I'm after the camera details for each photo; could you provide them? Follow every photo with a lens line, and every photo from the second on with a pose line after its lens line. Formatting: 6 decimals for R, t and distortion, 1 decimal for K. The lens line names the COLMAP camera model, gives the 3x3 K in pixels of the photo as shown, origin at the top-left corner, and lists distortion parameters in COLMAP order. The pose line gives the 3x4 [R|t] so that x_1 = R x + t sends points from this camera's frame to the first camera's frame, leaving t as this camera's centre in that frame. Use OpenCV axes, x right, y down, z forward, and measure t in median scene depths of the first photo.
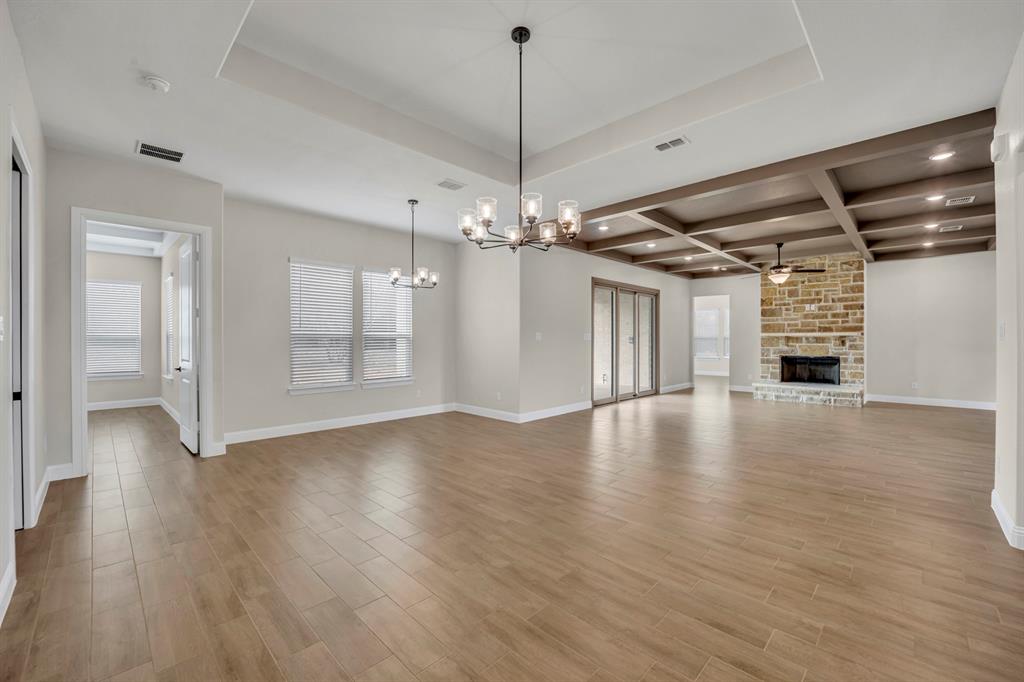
lens RADIAL K [[426.1, 0, 507.5], [0, 426.1, 339.6], [0, 0, 1]] dist [-0.022288, -0.000009]
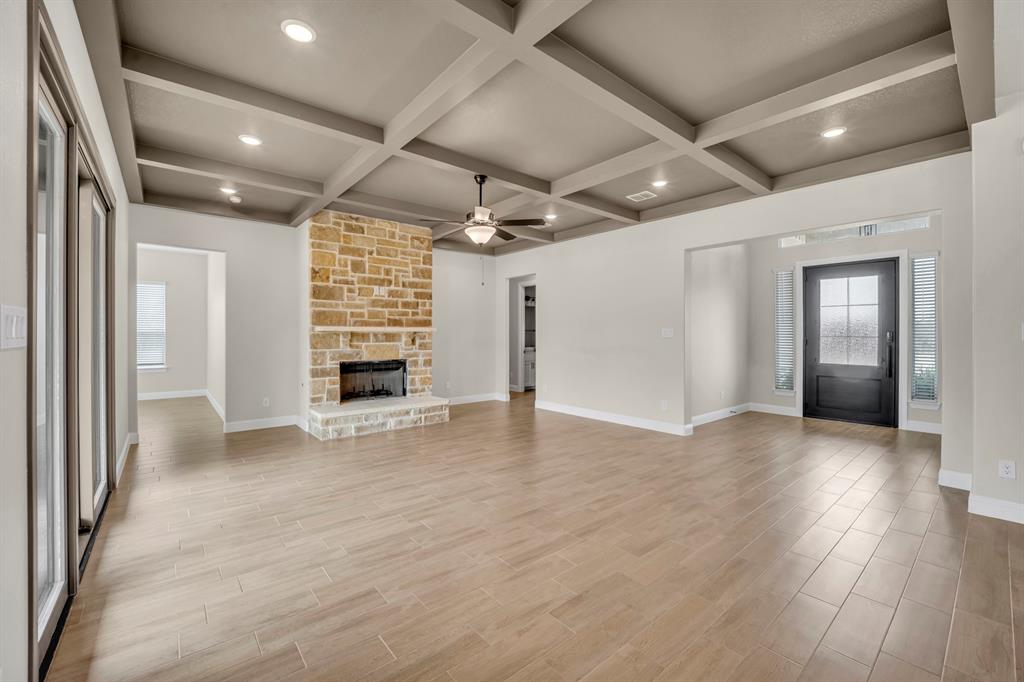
lens RADIAL K [[417.5, 0, 510.9], [0, 417.5, 338.1], [0, 0, 1]] dist [-0.020119, 0.000278]
pose [[0.099103, -0.007175, 0.995051, 0.052242], [-0.000925, 0.999973, 0.007303, -0.003331], [-0.995077, -0.001645, 0.099094, 0.722300]]
